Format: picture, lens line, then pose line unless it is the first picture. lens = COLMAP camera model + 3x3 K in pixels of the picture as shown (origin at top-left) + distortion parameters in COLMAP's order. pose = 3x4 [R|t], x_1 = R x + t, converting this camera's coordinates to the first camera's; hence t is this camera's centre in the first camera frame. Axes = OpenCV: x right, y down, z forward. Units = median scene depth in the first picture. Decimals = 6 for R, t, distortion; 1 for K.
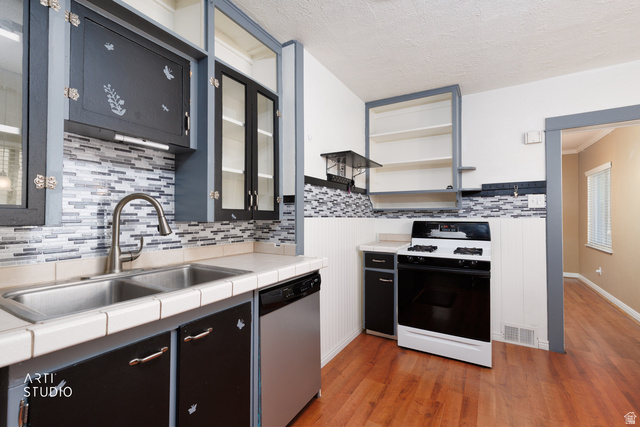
lens RADIAL K [[284.2, 0, 326.1], [0, 284.2, 214.2], [0, 0, 1]] dist [0.003087, 0.000120]
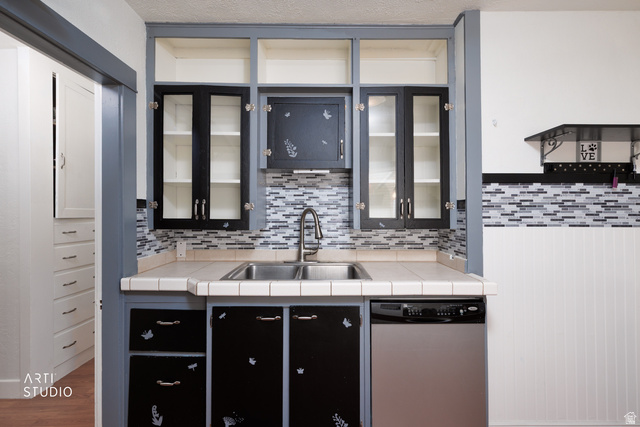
lens RADIAL K [[284.2, 0, 325.1], [0, 284.2, 213.4], [0, 0, 1]] dist [0.003087, 0.000120]
pose [[0.502526, -0.005675, -0.864544, 0.457391], [0.005540, 0.999979, -0.003344, -0.029724], [0.864545, -0.003109, 0.502547, 0.267712]]
